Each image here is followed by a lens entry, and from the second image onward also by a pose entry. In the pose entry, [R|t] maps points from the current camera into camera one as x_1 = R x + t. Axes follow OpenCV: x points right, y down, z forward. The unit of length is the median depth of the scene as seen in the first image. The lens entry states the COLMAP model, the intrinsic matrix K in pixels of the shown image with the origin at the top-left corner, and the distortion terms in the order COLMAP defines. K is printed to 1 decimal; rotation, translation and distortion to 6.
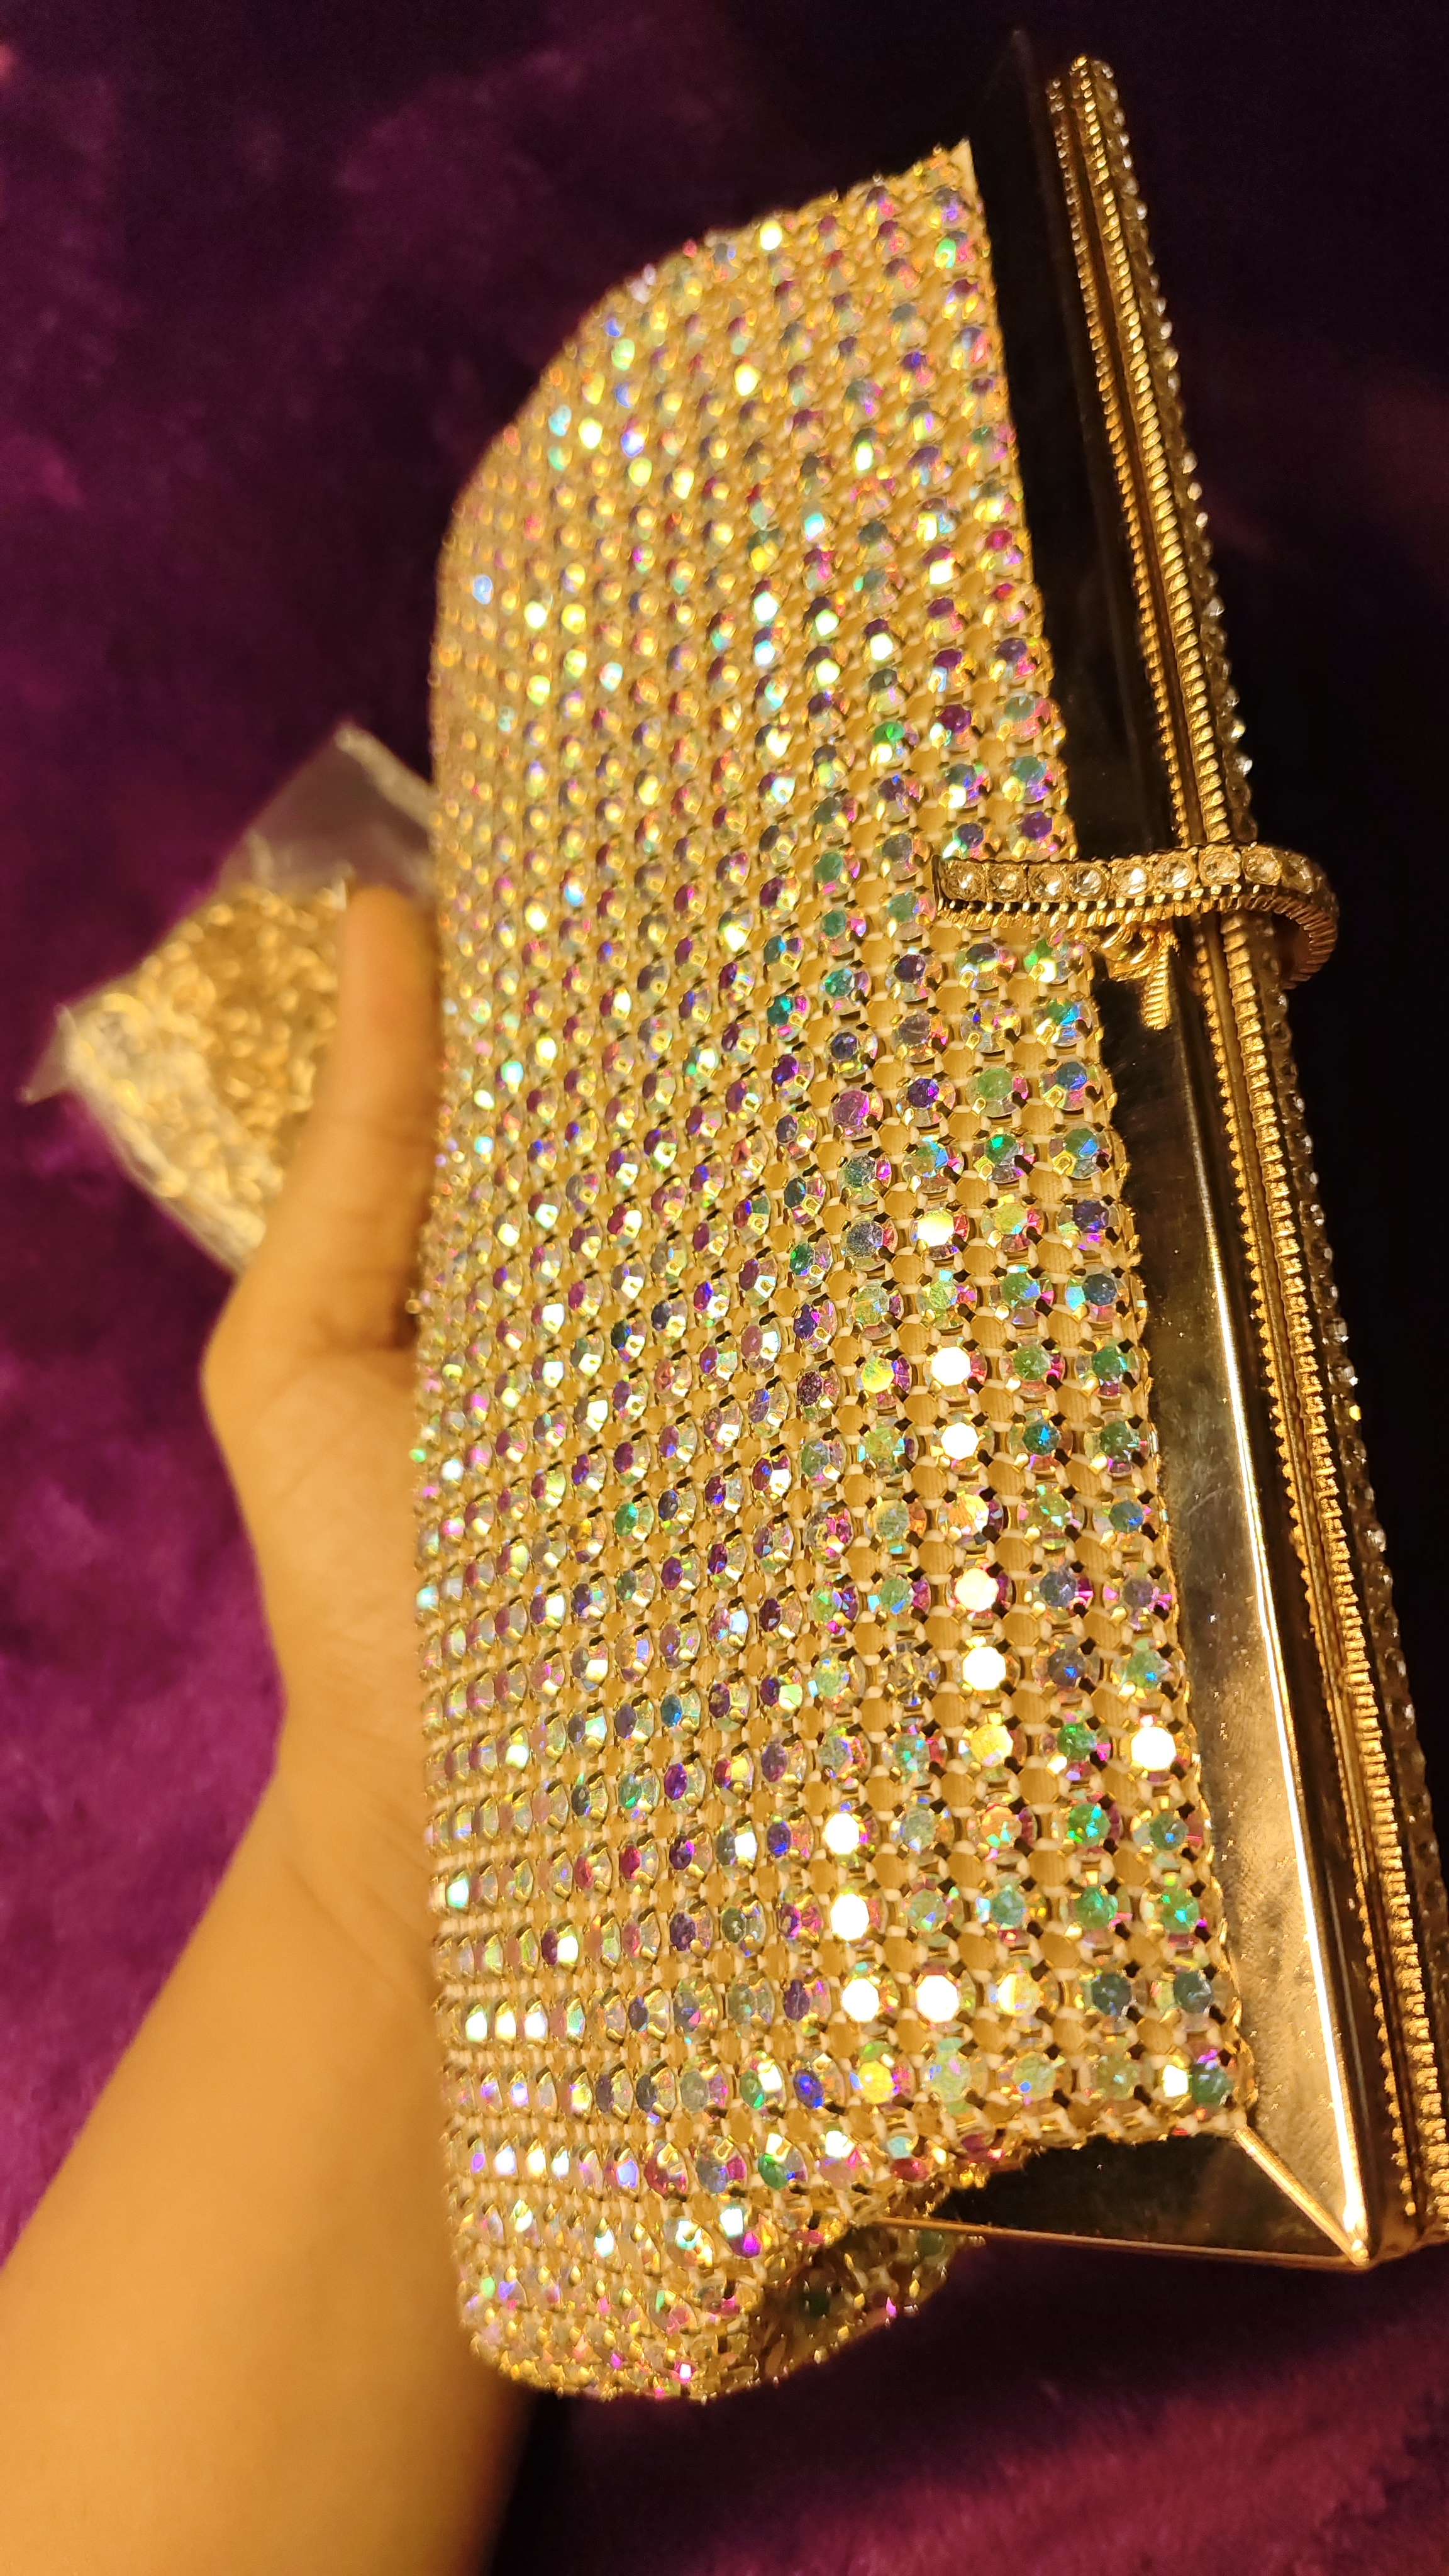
lens RADIAL K [[1876.1, 0, 728.4], [0, 1876.1, 1276.3], [0, 0, 1]] dist [-0.010731, -0.002672]
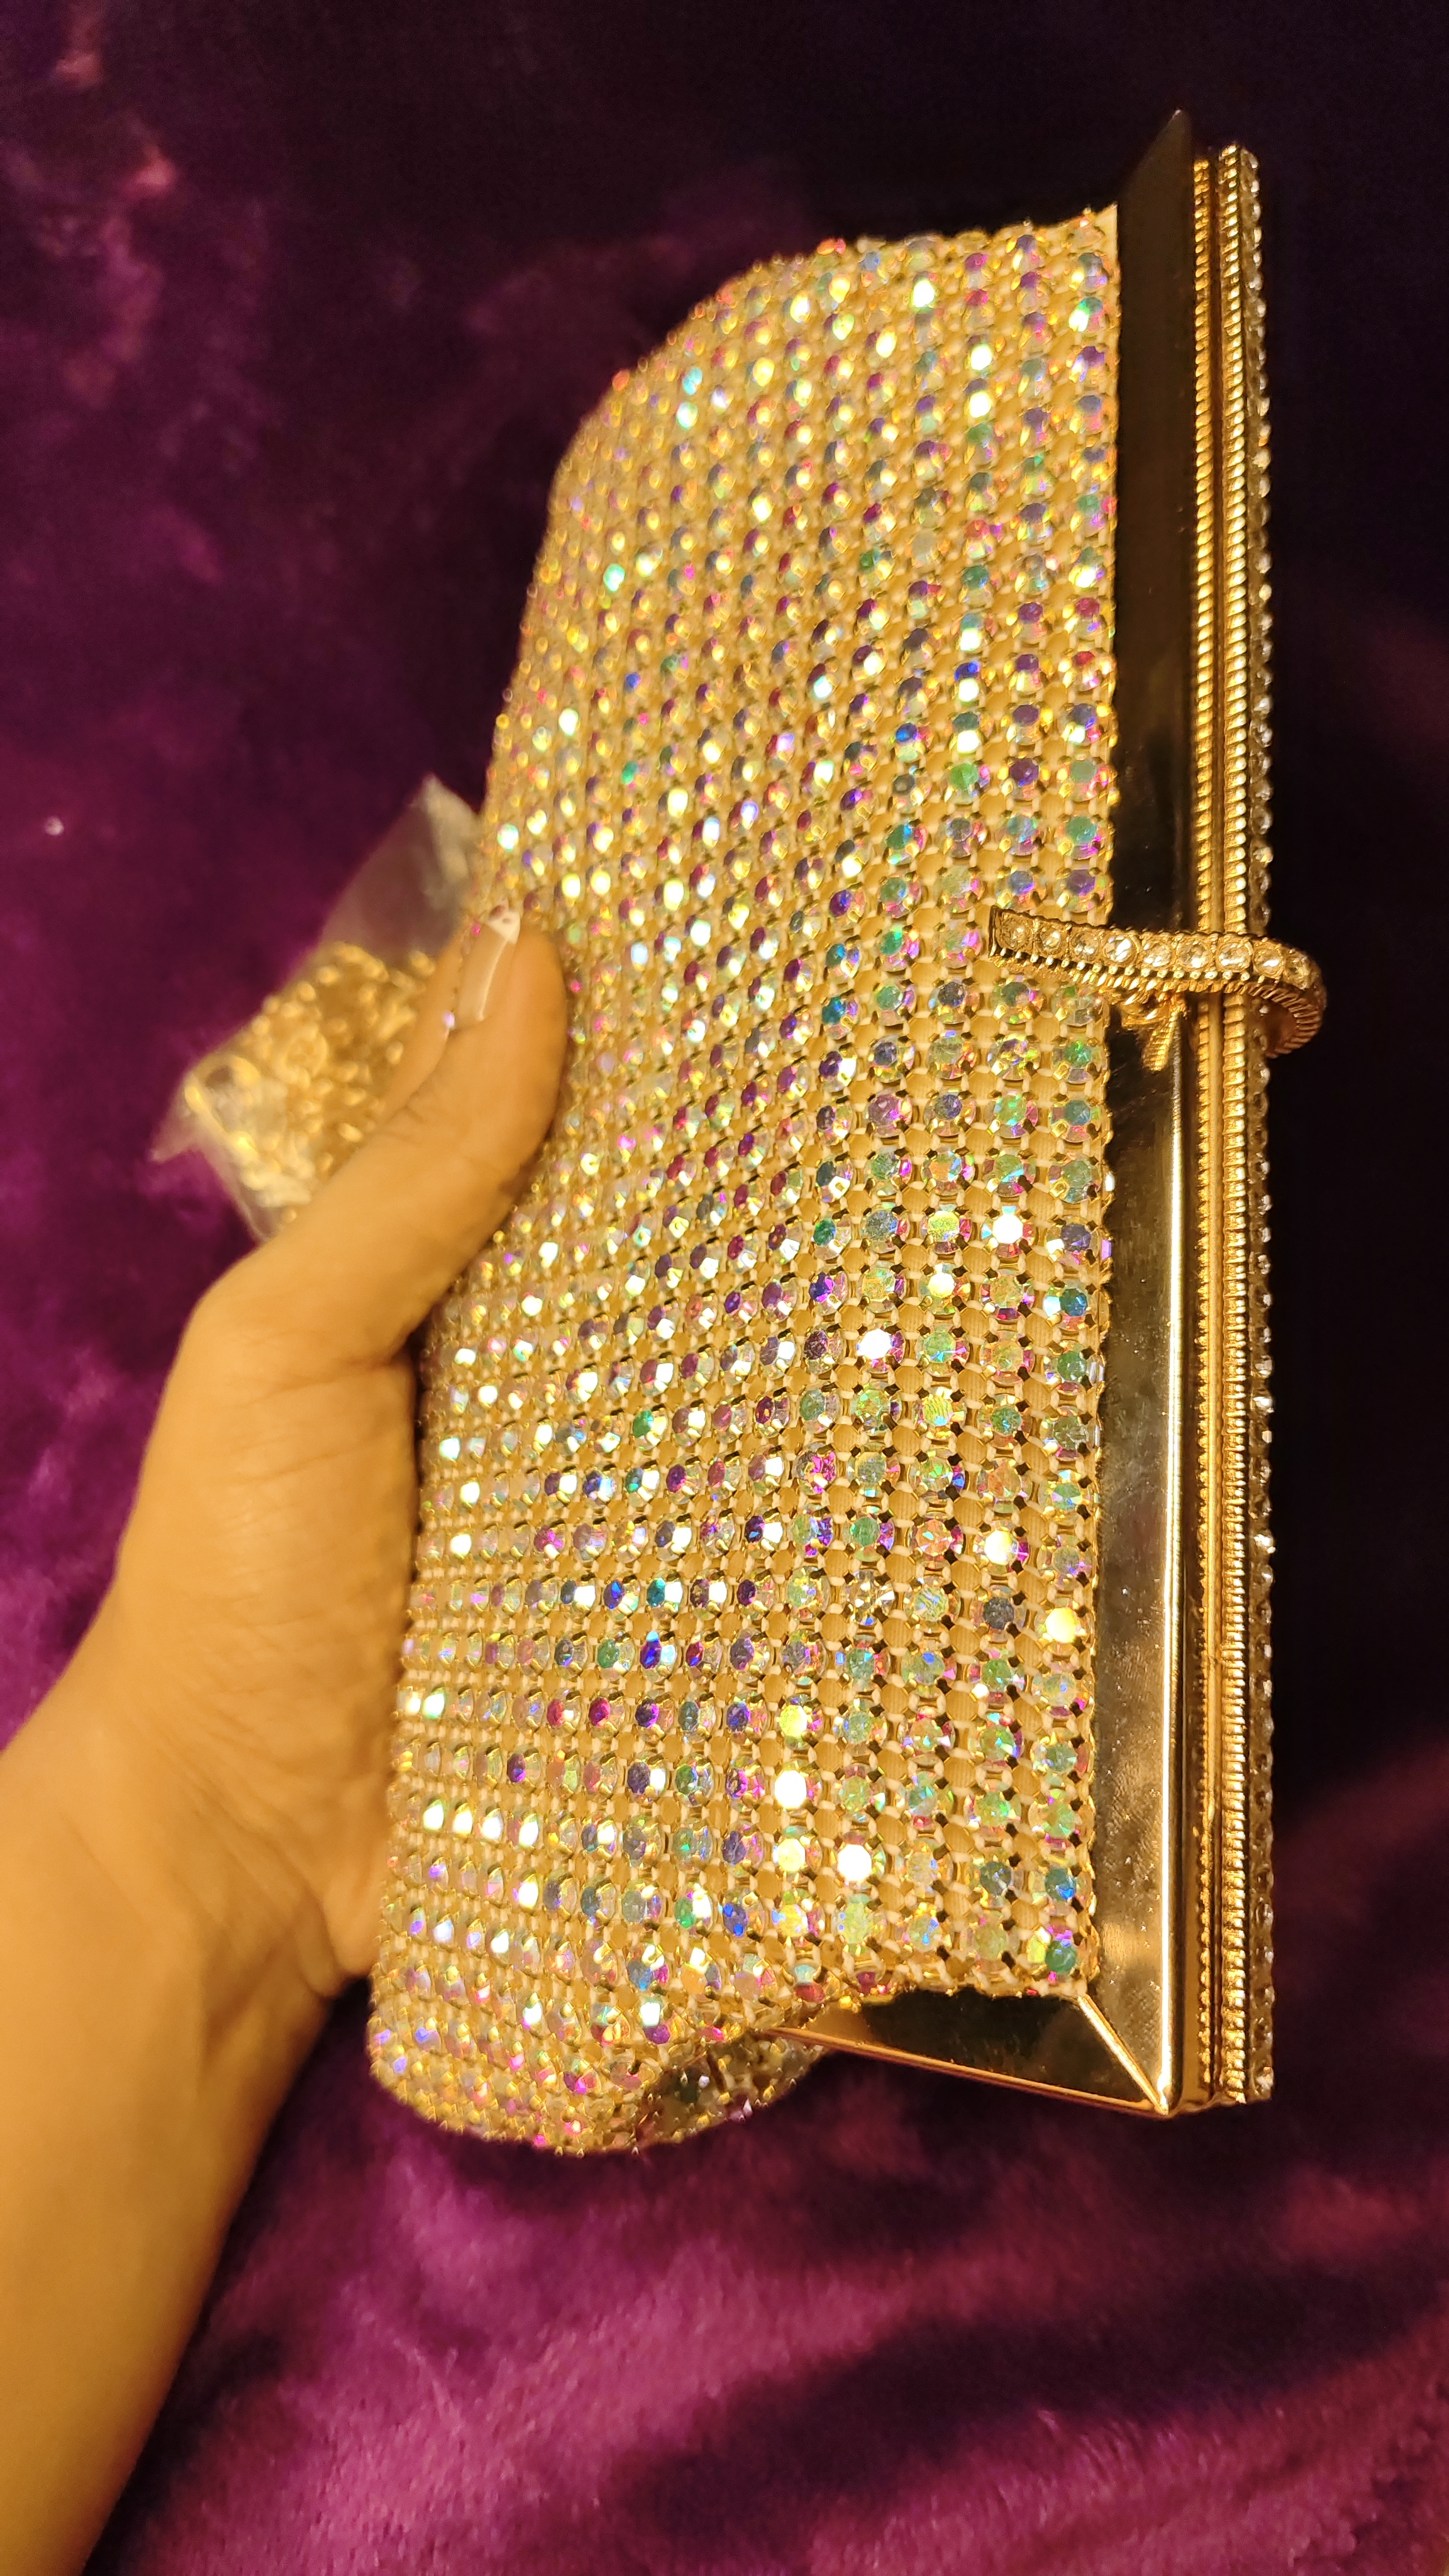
lens RADIAL K [[1876.1, 0, 728.4], [0, 1876.1, 1276.3], [0, 0, 1]] dist [-0.010731, -0.002672]
pose [[0.988330, 0.141797, 0.055664, -0.084249], [-0.146568, 0.984738, 0.093860, -0.087081], [-0.041505, -0.100923, 0.994028, -0.161964]]
